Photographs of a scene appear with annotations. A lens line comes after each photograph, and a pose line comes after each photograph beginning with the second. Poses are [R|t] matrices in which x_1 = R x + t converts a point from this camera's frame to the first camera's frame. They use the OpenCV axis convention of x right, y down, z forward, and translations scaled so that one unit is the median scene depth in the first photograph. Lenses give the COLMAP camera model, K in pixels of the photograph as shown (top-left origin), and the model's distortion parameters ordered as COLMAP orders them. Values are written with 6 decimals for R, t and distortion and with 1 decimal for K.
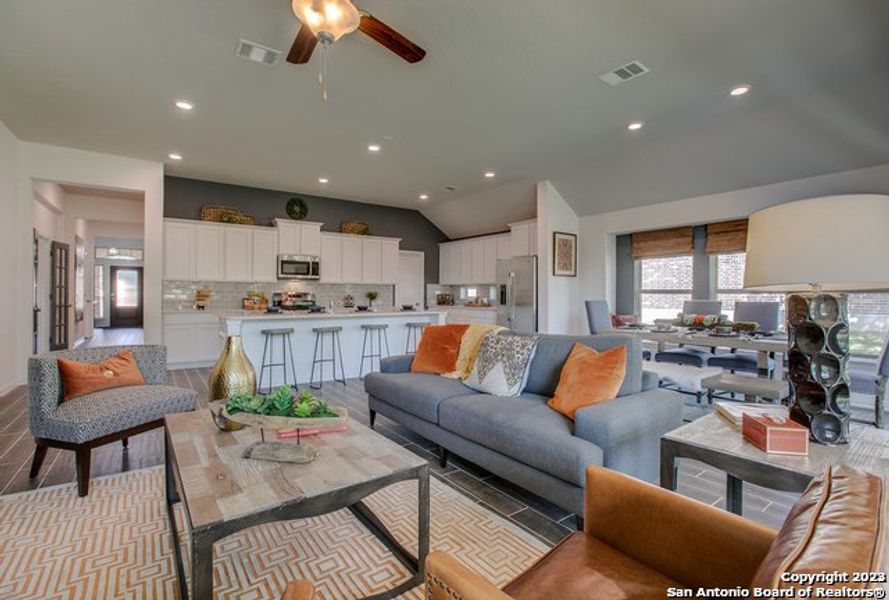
lens RADIAL K [[409.2, 0, 452.9], [0, 409.2, 293.9], [0, 0, 1]] dist [-0.041291, 0.011088]
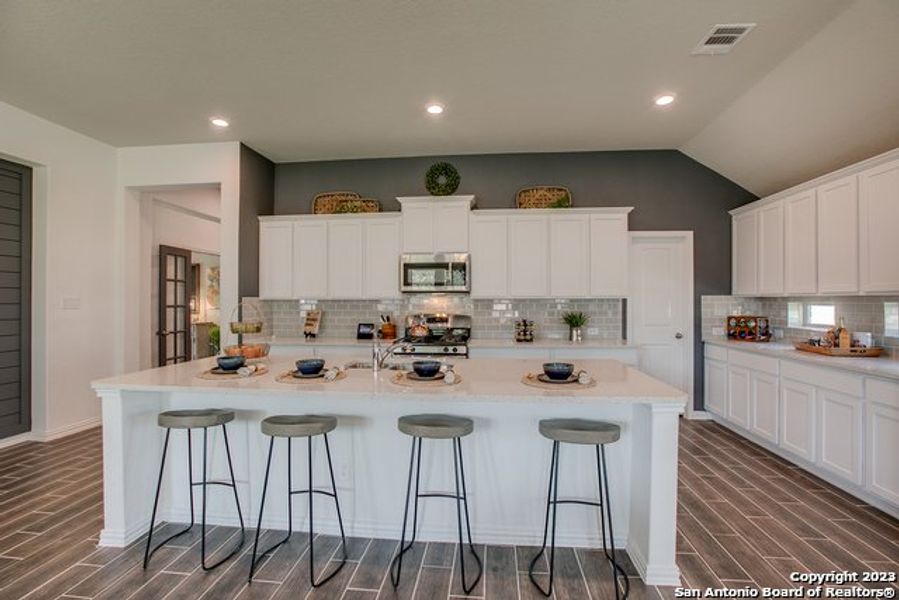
lens RADIAL K [[412.3, 0, 447.7], [0, 412.3, 299.0], [0, 0, 1]] dist [-0.042791, 0.013556]
pose [[0.741672, -0.006957, -0.670727, 0.052785], [0.003742, 0.999974, -0.006234, -0.025503], [0.670752, 0.002114, 0.741678, 0.612766]]
